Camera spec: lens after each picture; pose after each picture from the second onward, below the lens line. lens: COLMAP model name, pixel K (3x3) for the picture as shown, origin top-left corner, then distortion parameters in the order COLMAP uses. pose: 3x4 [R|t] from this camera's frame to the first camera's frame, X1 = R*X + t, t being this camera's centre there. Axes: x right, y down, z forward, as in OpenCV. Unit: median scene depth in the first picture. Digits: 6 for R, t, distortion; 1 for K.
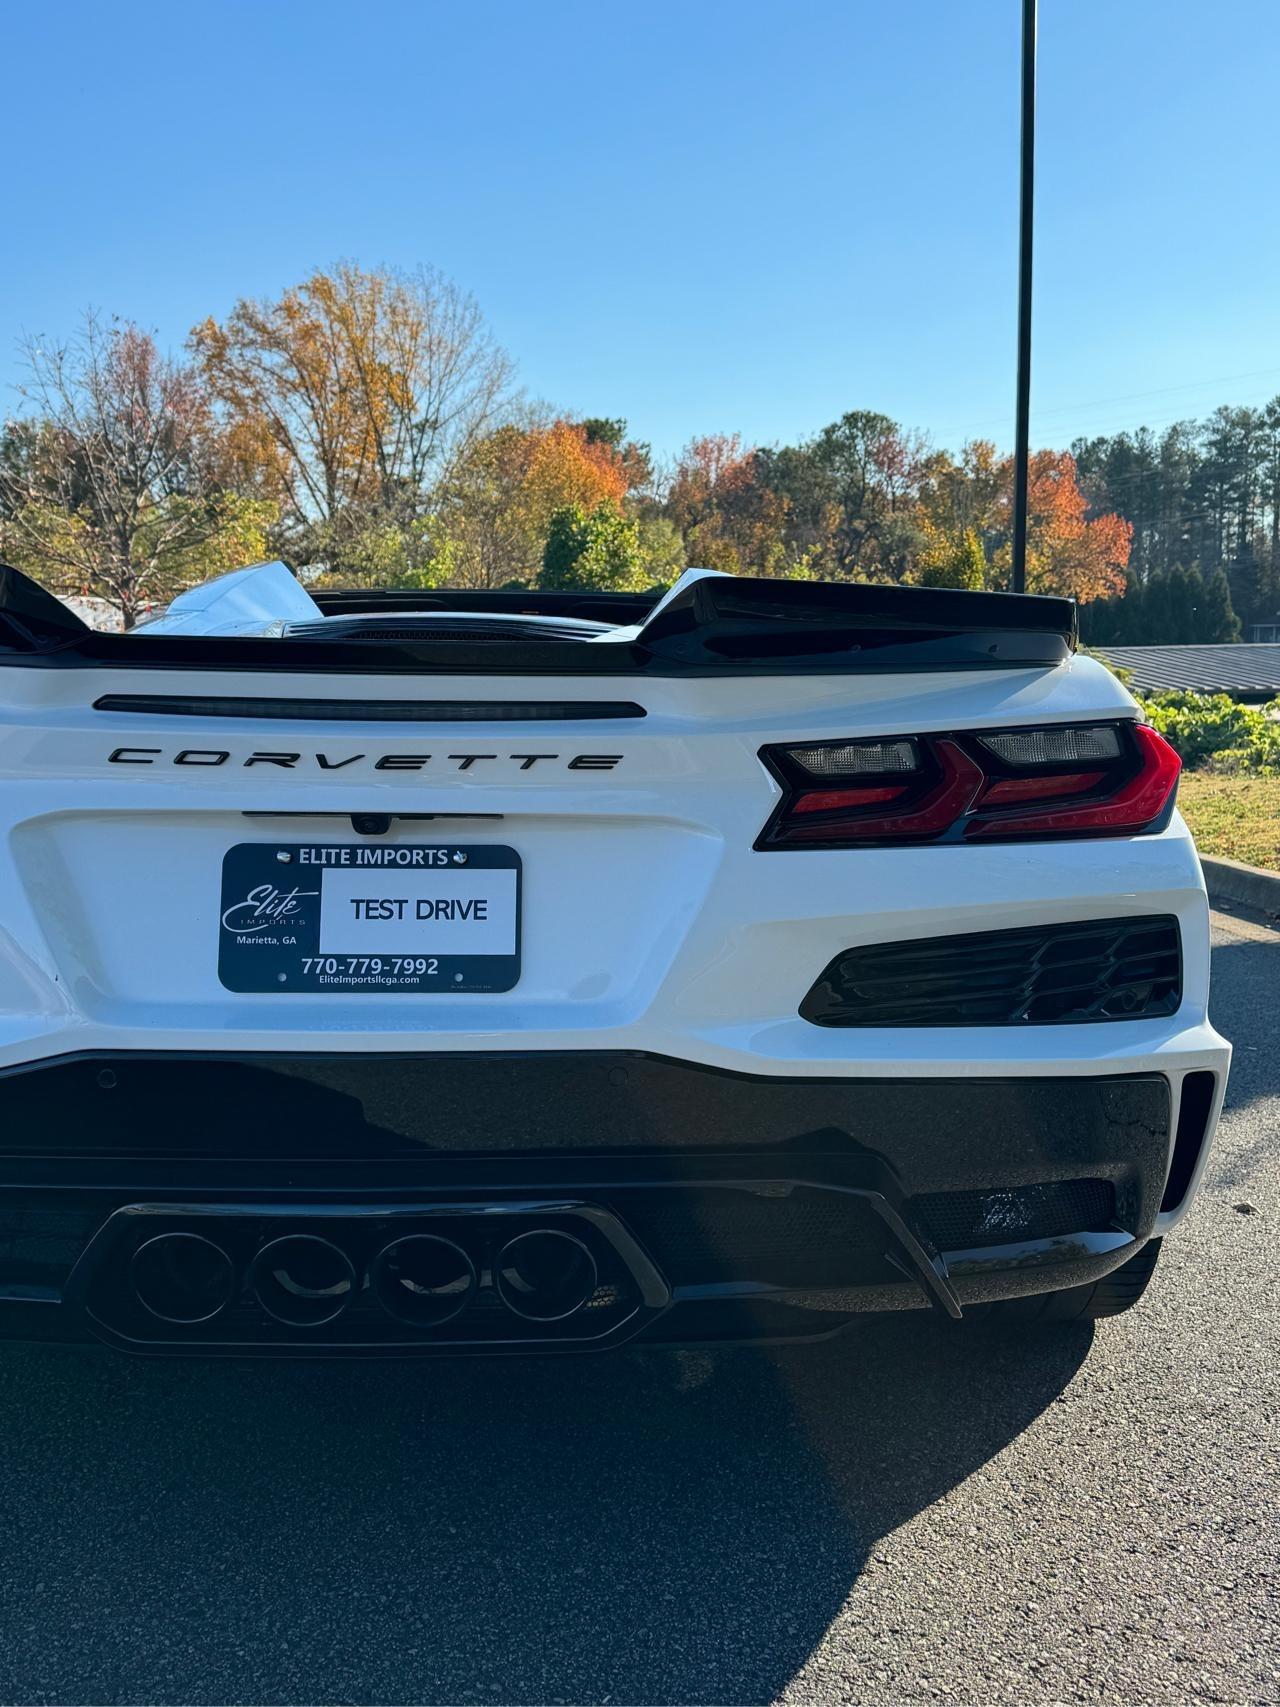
lens RADIAL K [[1666.0, 0, 667.2], [0, 1666.0, 854.5], [0, 0, 1]] dist [0.213461, -0.402061]
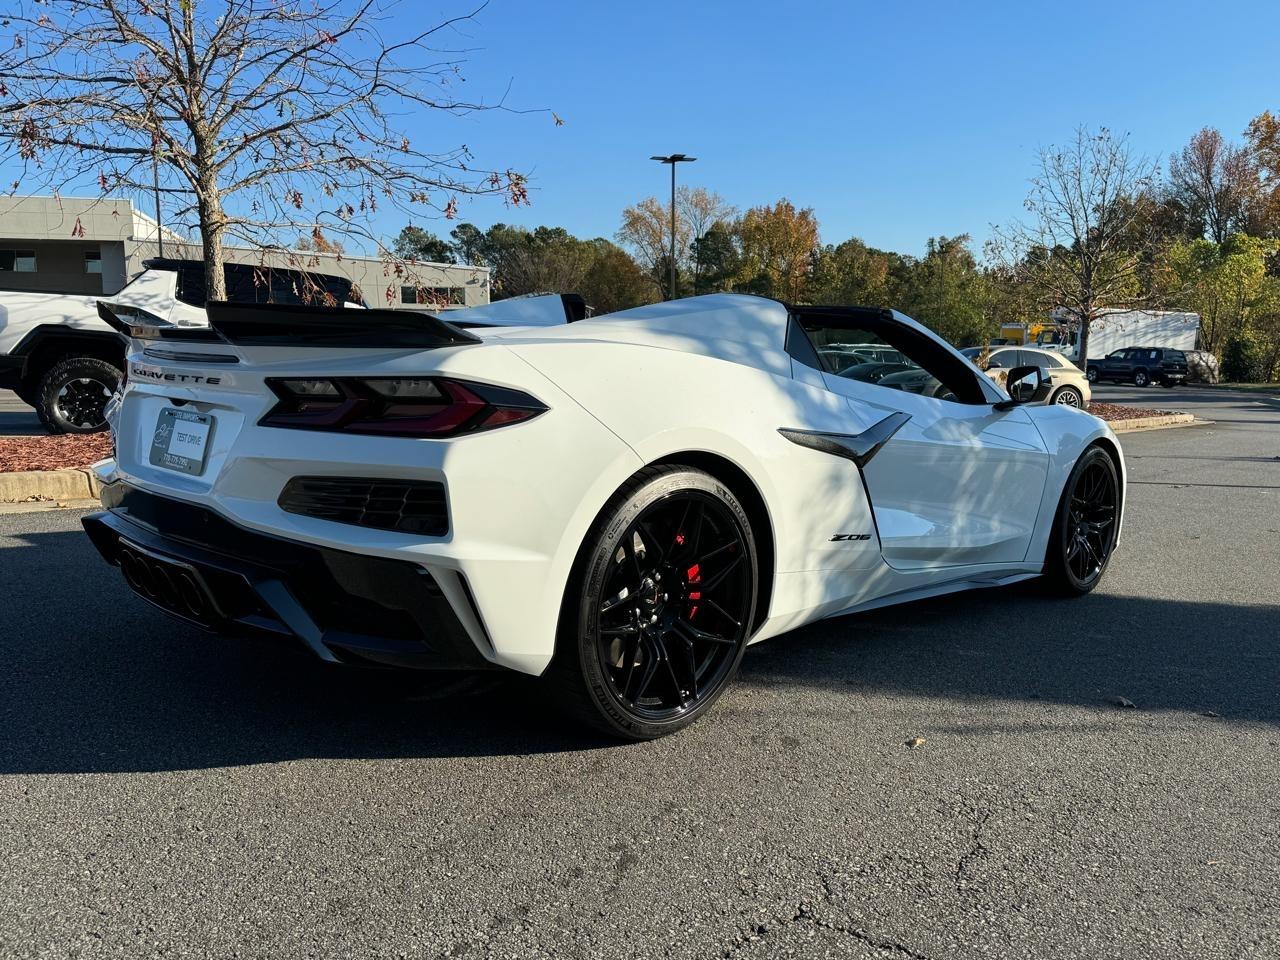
lens RADIAL K [[1104.0, 0, 668.1], [0, 1104.0, 479.5], [0, 0, 1]] dist [-0.004141, -0.016674]
pose [[0.707904, 0.101539, -0.698972, 0.191312], [-0.099213, 0.994096, 0.043930, -0.006348], [0.699306, 0.038249, 0.713799, 0.046007]]
